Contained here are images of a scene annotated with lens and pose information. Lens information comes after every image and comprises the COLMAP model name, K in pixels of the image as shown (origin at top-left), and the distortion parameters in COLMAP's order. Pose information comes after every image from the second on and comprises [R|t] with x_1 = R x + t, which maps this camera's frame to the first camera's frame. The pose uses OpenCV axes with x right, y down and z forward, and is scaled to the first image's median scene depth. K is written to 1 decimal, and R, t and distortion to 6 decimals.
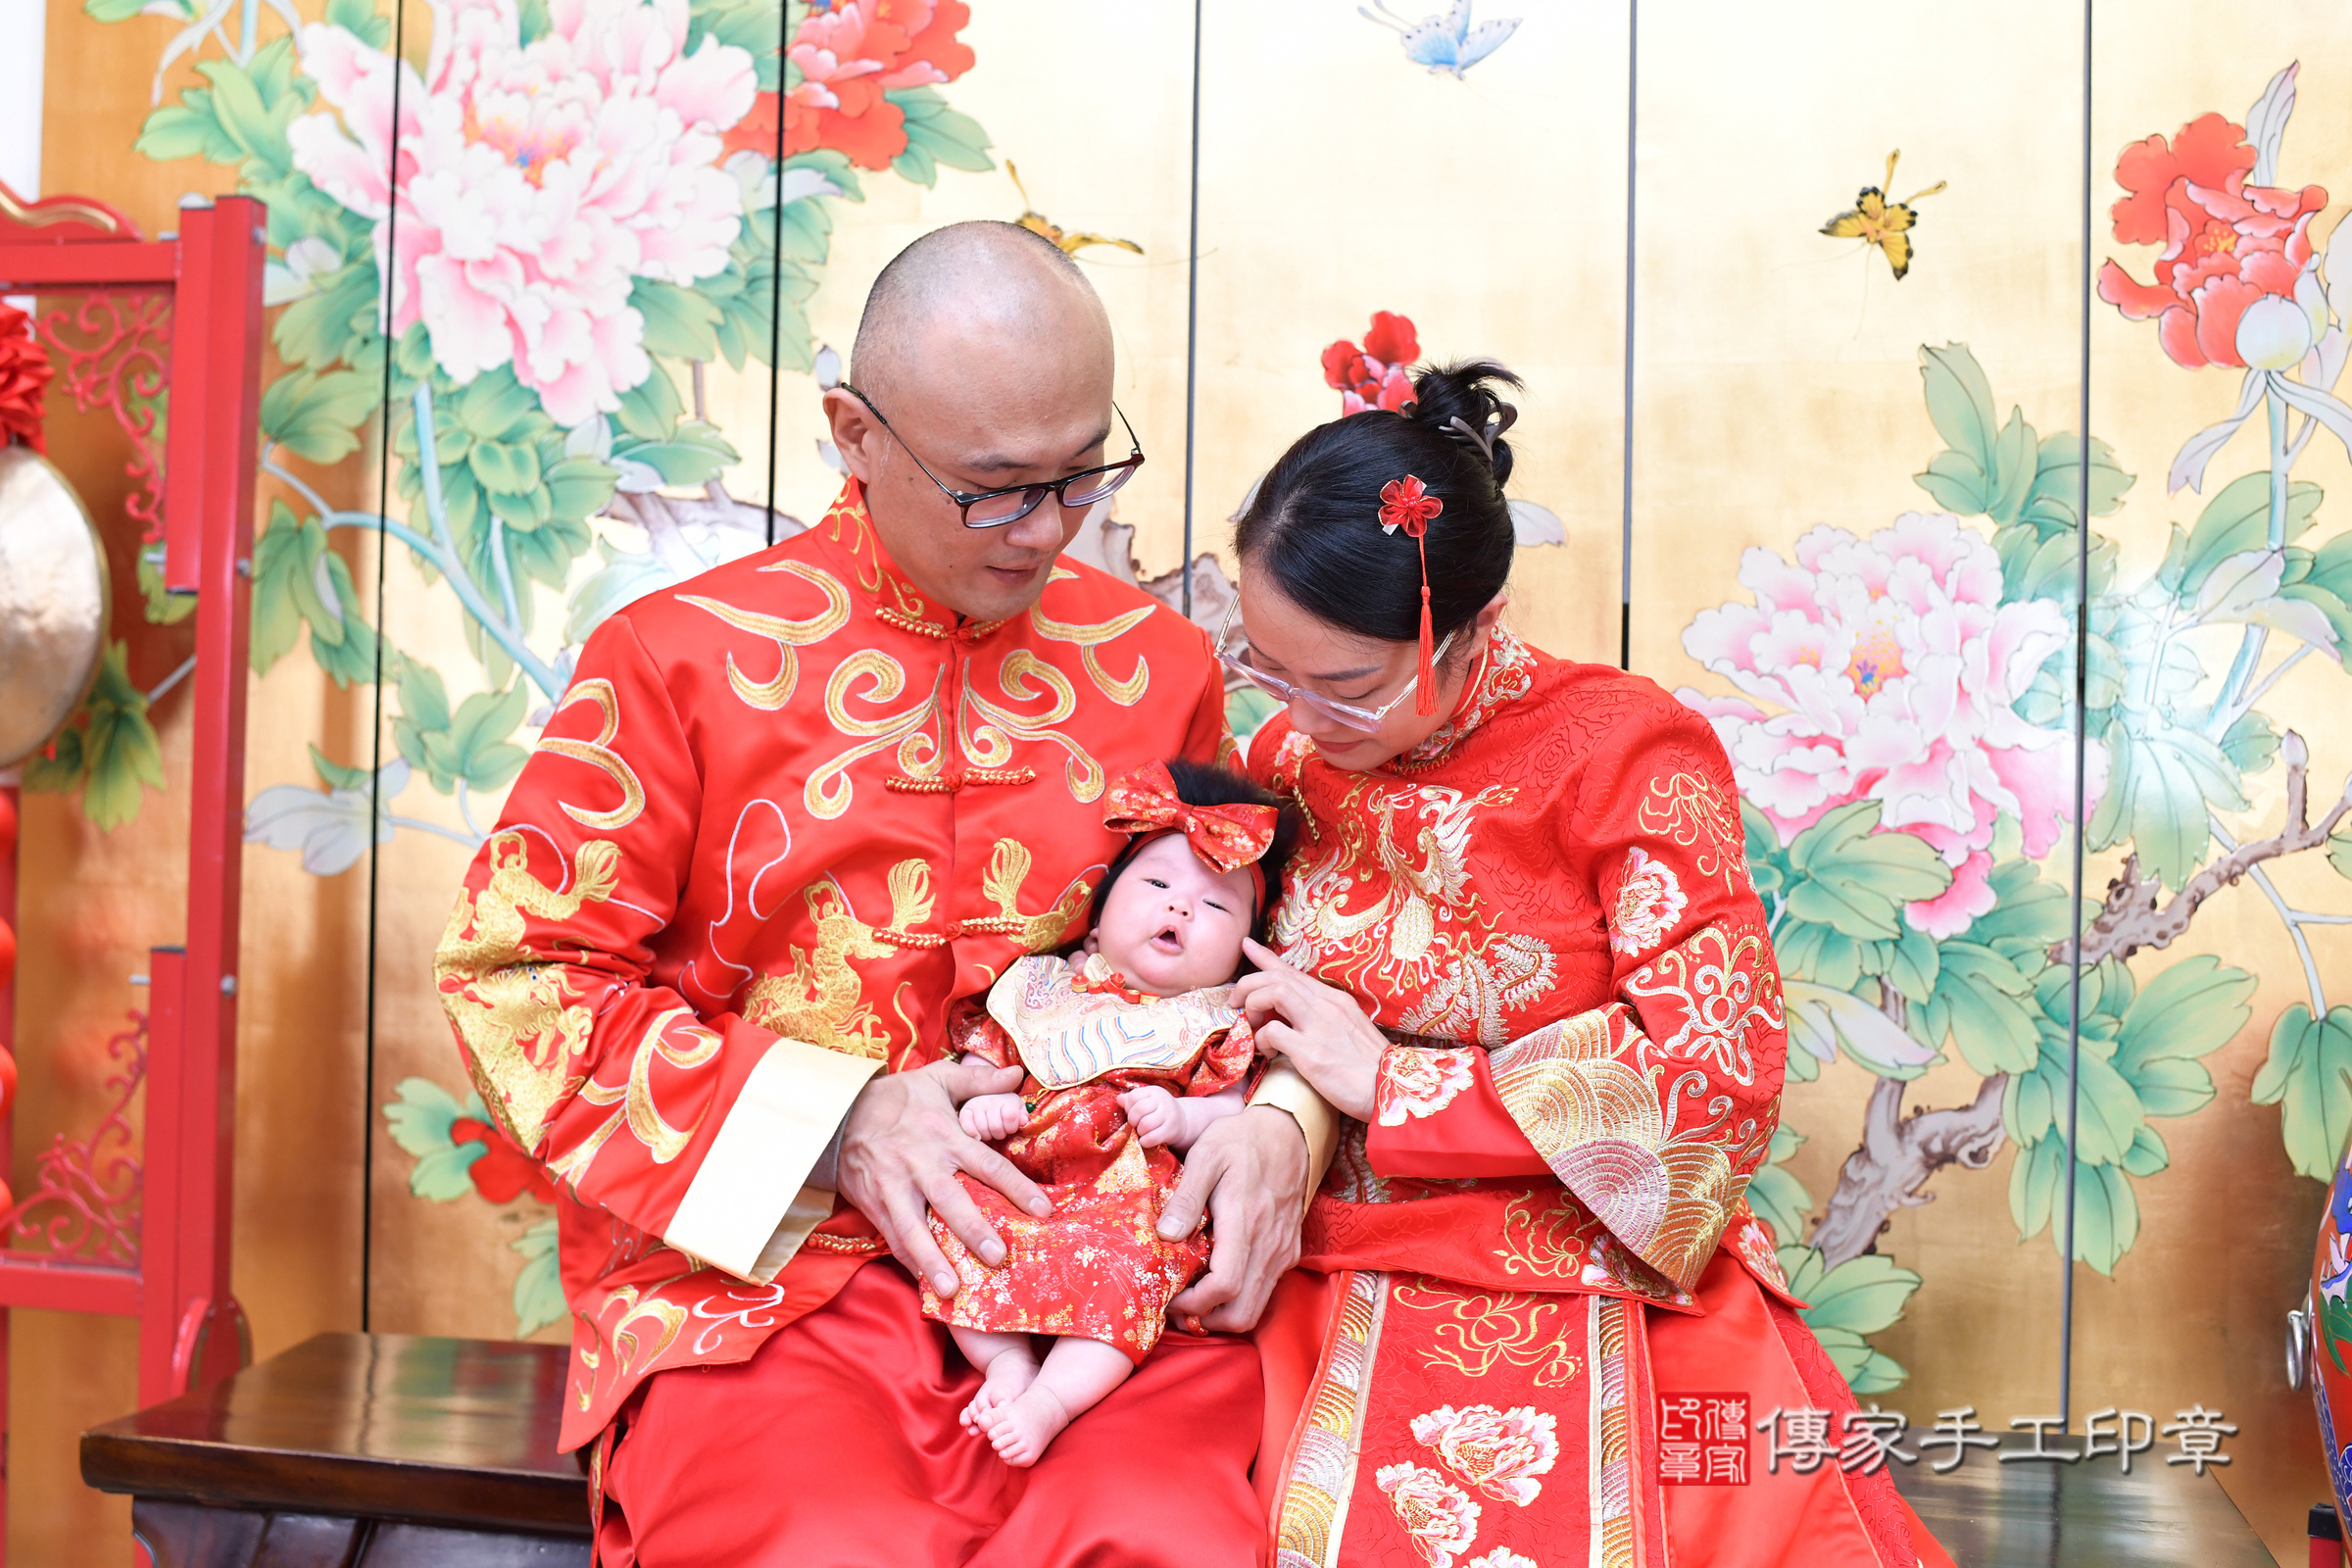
lens RADIAL K [[2687.4, 0, 1159.5], [0, 2687.4, 716.0], [0, 0, 1]] dist [-0.109798, 0.126829]
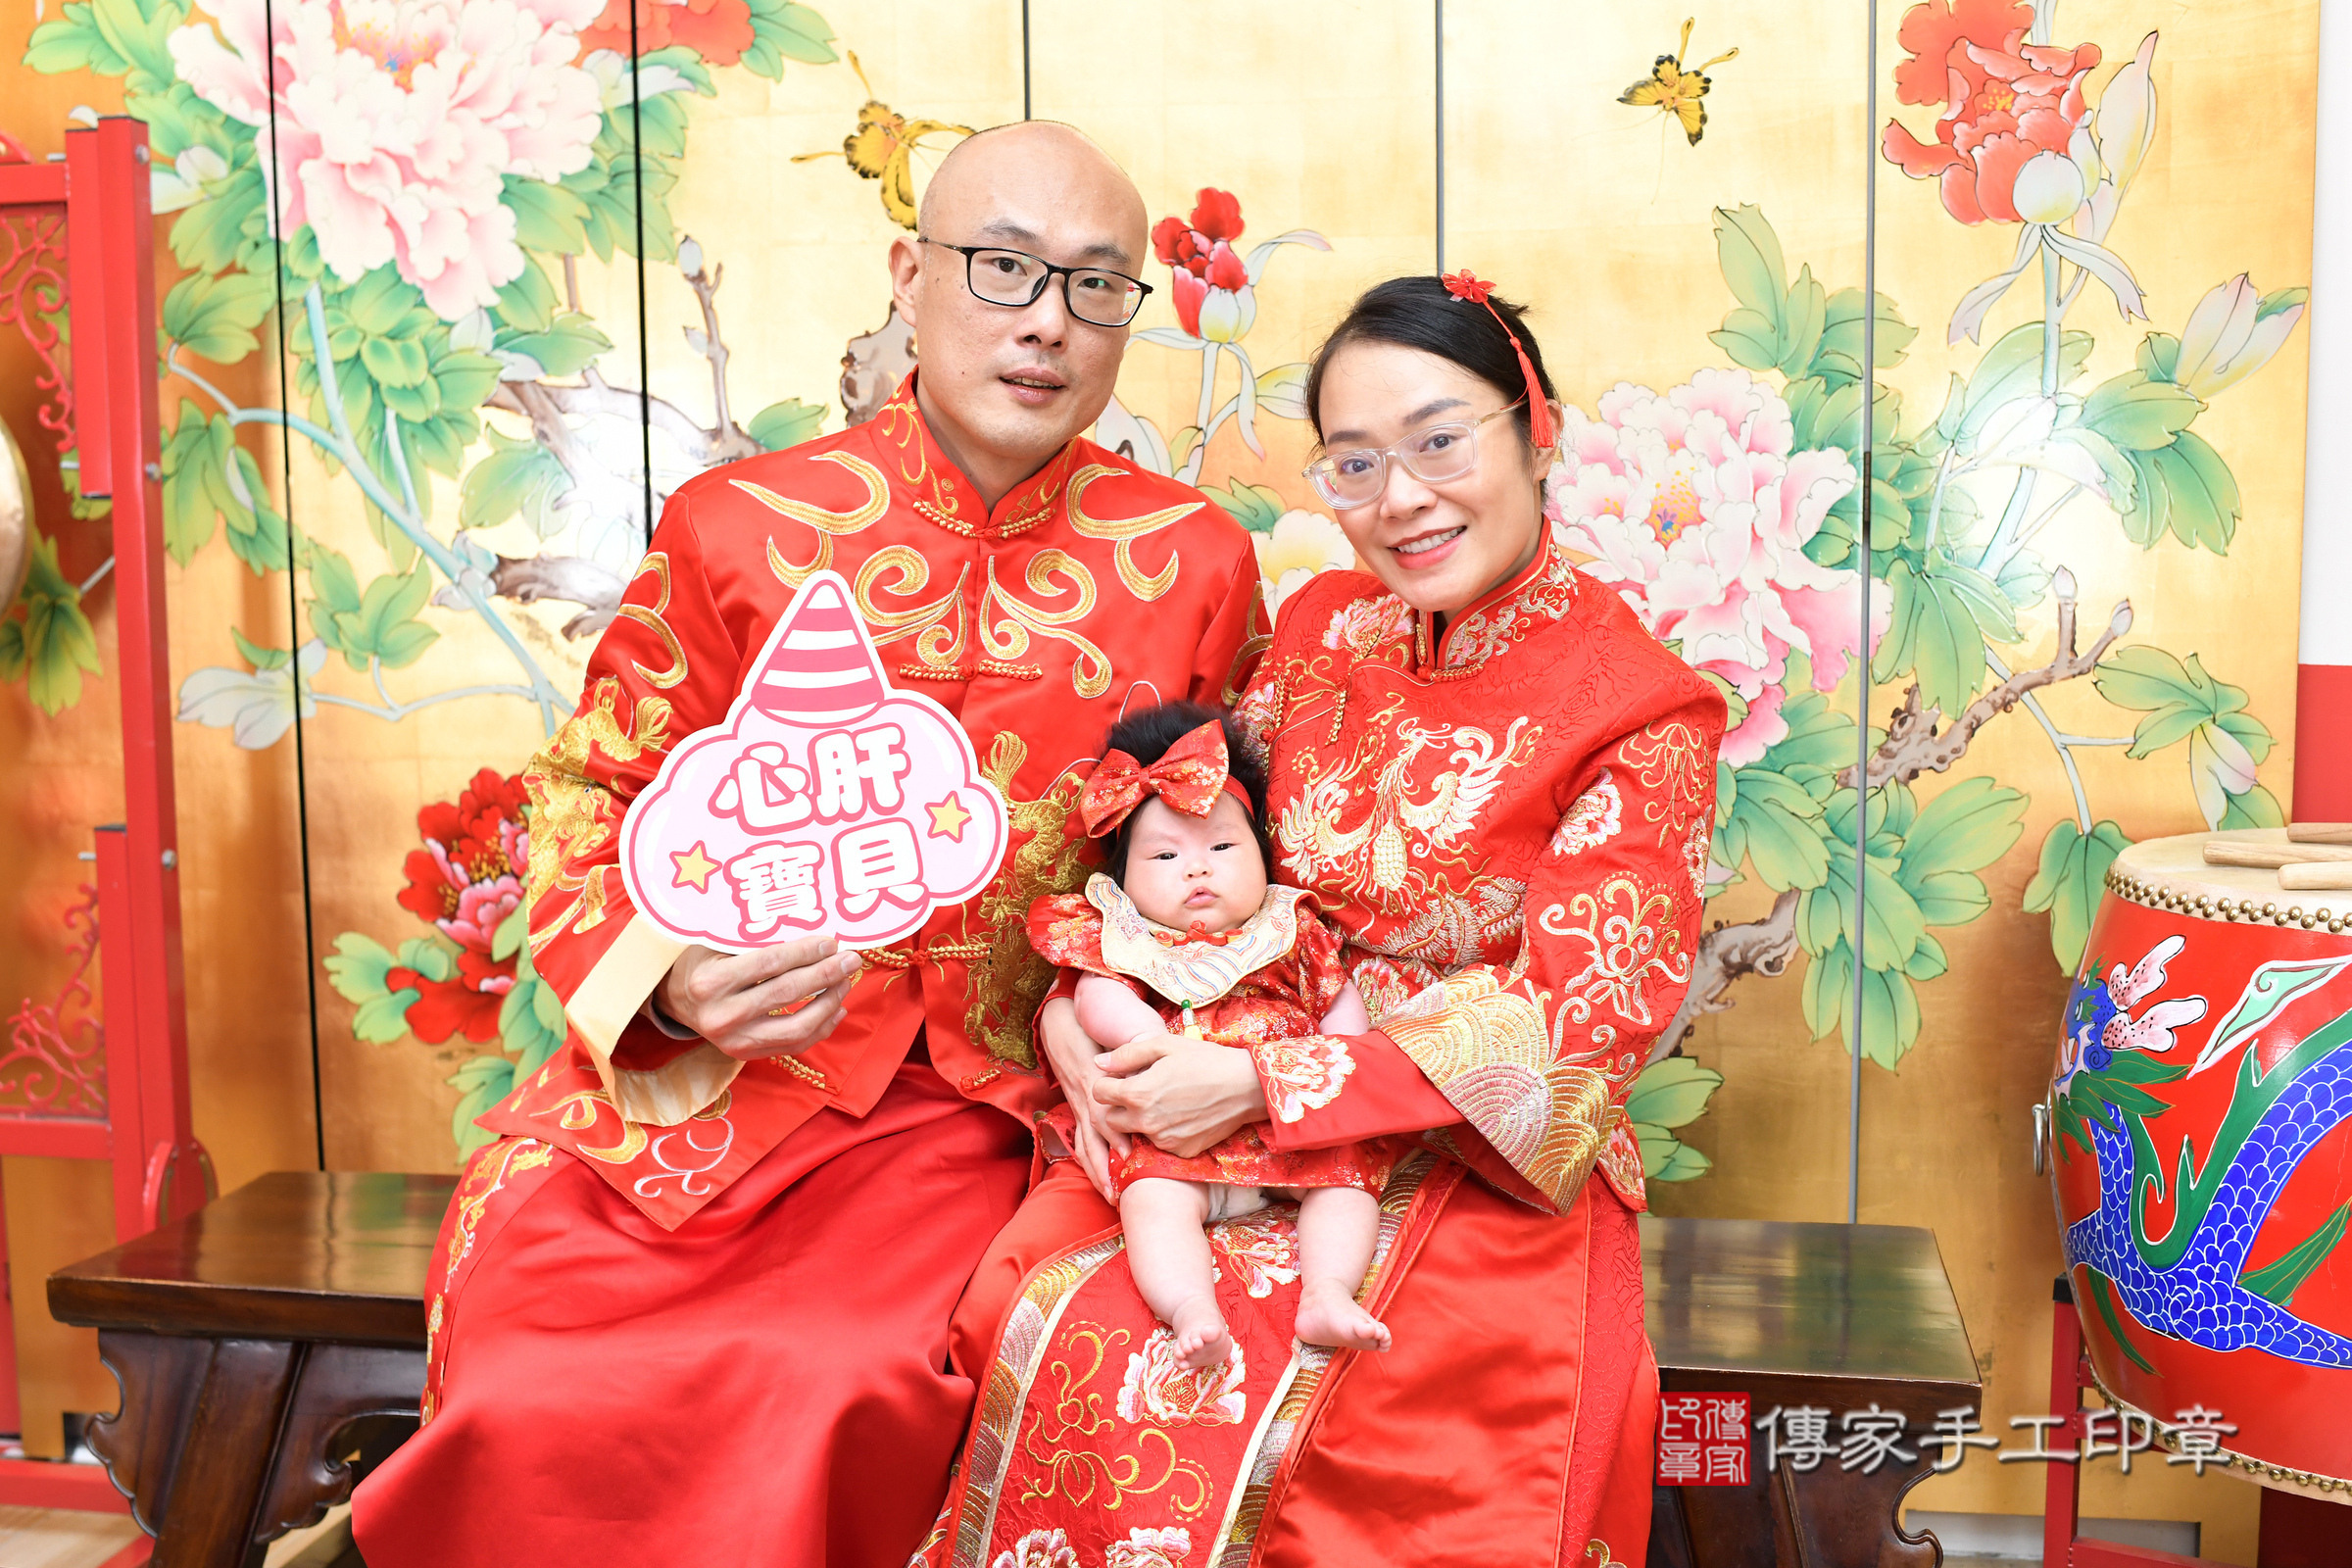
lens RADIAL K [[2677.5, 0, 1169.4], [0, 2677.5, 839.1], [0, 0, 1]] dist [-0.110067, 0.127808]
pose [[0.999460, -0.032088, -0.007080, 0.067651], [0.032750, 0.990338, 0.134748, -0.039224], [0.002688, -0.134908, 0.990855, -0.072035]]
